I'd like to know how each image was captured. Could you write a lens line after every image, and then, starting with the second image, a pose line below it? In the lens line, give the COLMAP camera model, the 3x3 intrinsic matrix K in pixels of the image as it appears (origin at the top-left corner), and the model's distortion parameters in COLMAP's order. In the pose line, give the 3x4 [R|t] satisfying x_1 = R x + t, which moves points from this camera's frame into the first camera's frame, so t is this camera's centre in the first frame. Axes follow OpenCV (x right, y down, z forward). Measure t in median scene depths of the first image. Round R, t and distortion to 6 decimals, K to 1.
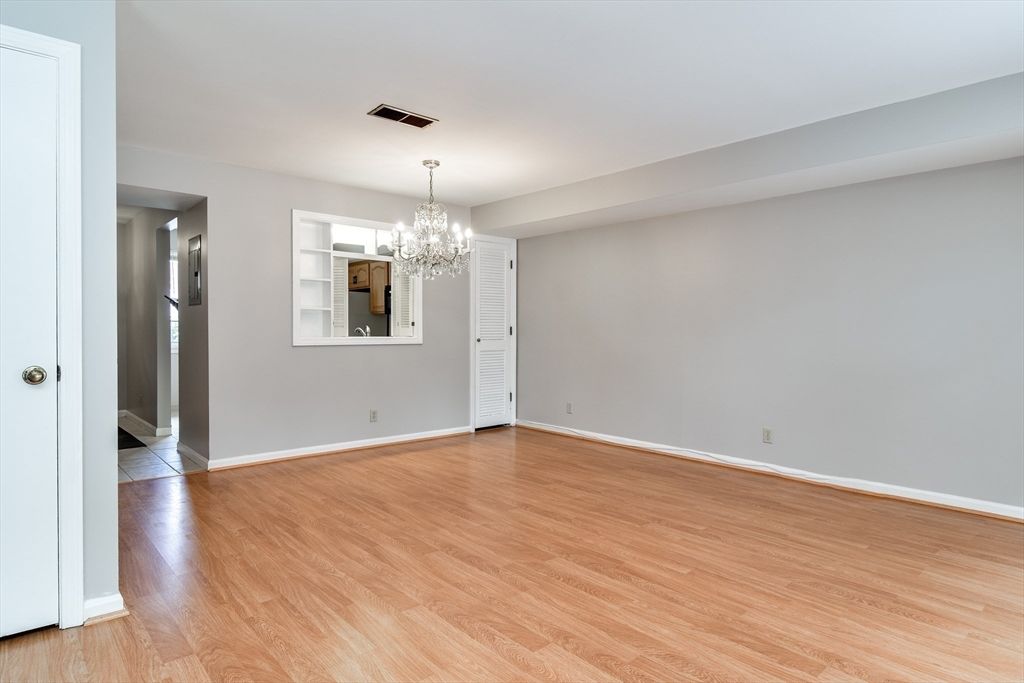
lens RADIAL K [[562.5, 0, 512.6], [0, 562.5, 338.3], [0, 0, 1]] dist [0.003510, -0.005318]
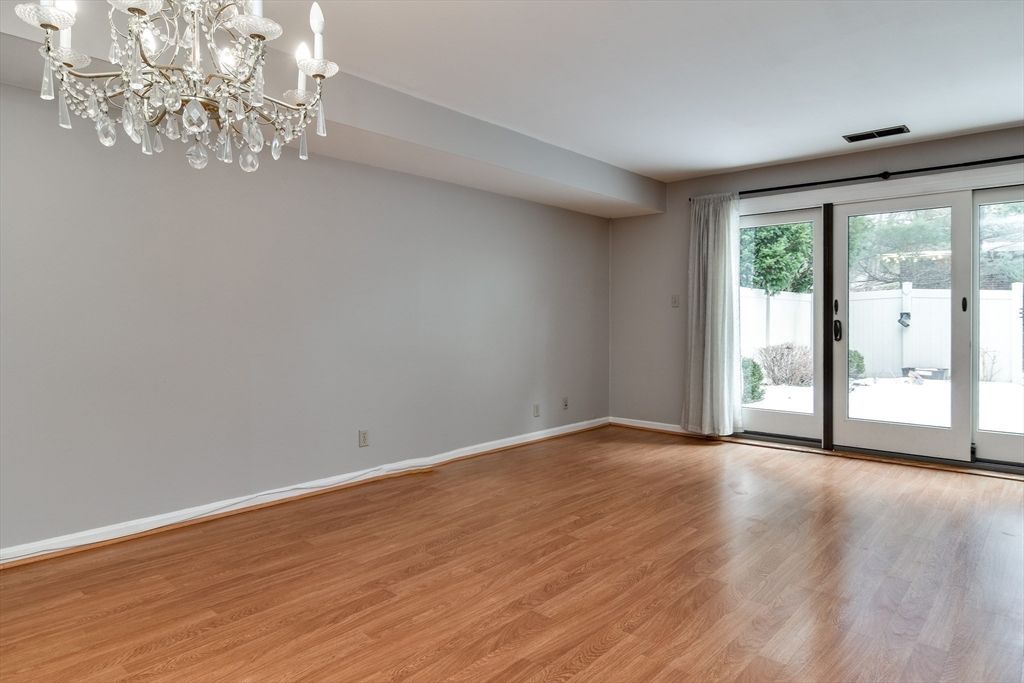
lens RADIAL K [[634.5, 0, 512.6], [0, 634.5, 336.8], [0, 0, 1]] dist [0.003952, -0.000484]
pose [[-0.126989, -0.036437, 0.991235, -0.712512], [0.014028, 0.999159, 0.038526, -0.020142], [-0.991805, 0.018797, -0.126371, 1.204086]]
